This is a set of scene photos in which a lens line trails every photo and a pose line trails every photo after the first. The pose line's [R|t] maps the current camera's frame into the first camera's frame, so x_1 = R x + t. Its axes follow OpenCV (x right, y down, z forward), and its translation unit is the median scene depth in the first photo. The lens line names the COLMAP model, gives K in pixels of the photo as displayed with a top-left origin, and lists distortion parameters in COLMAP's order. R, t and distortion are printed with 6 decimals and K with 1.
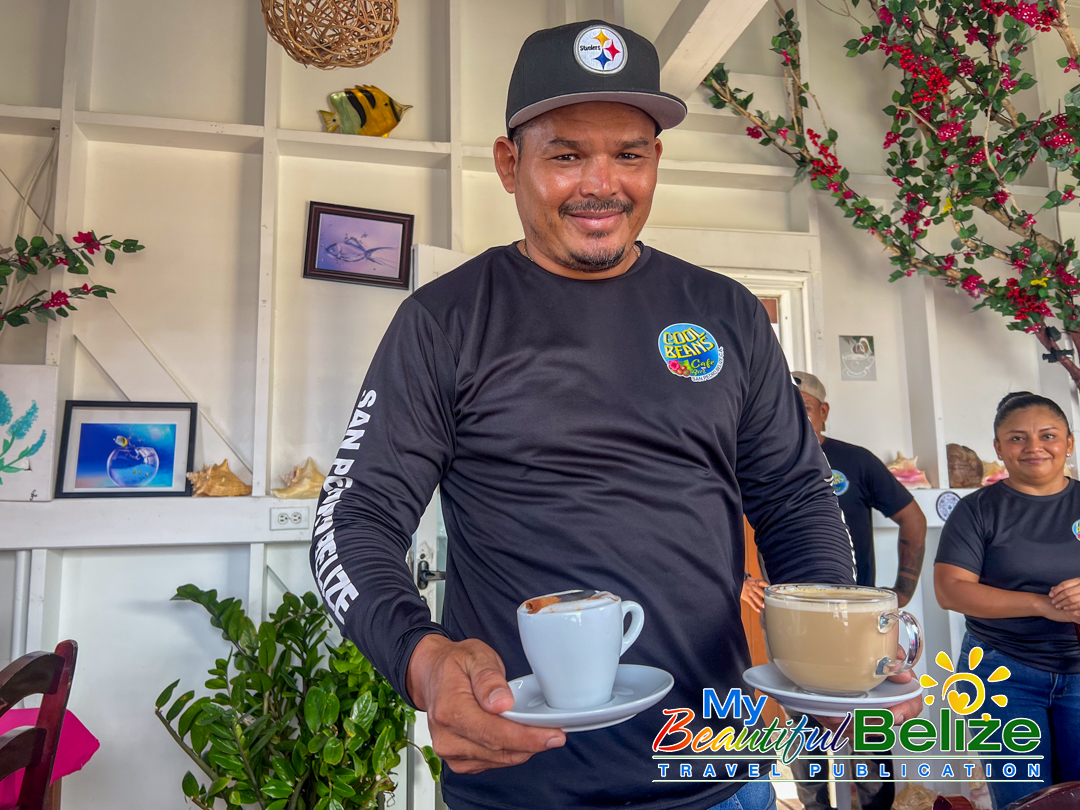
lens RADIAL K [[826.4, 0, 538.9], [0, 826.4, 410.3], [0, 0, 1]] dist [0.035124, -0.042350]
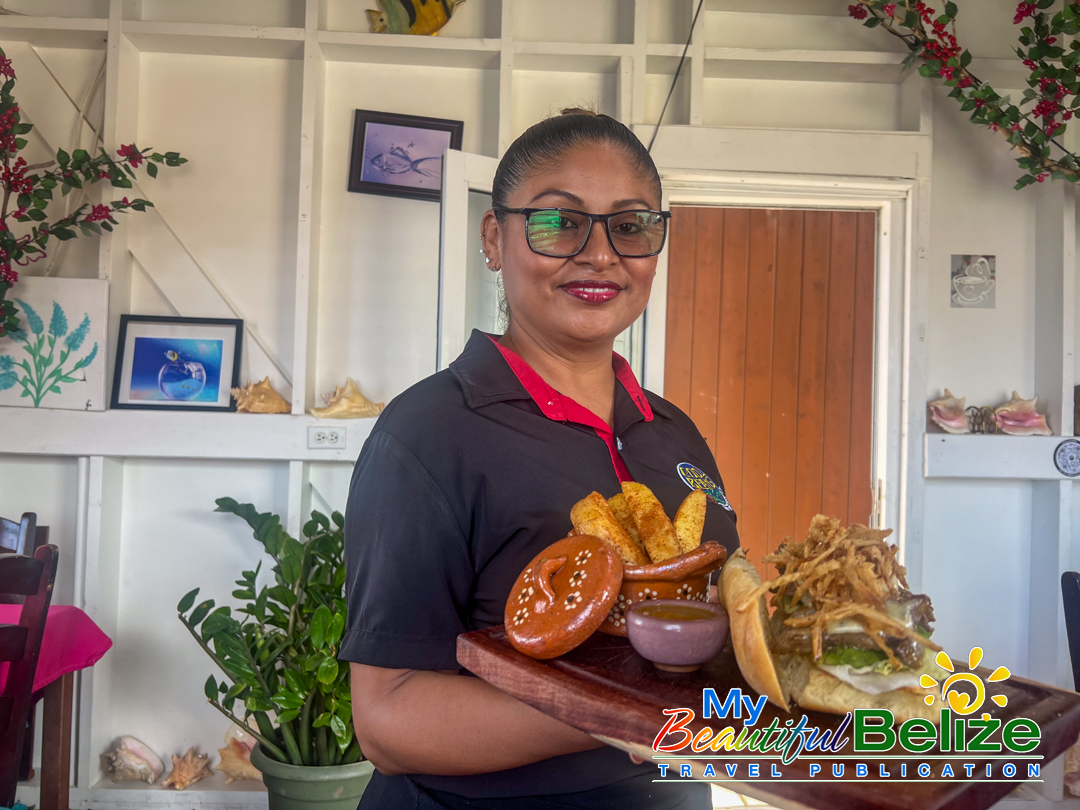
lens RADIAL K [[826.4, 0, 521.7], [0, 826.4, 422.4], [0, 0, 1]] dist [0.035124, -0.042350]
pose [[0.982550, 0.039562, -0.181743, 0.099700], [-0.021154, 0.994546, 0.102132, 0.004911], [0.184792, -0.096505, 0.978028, 0.065000]]
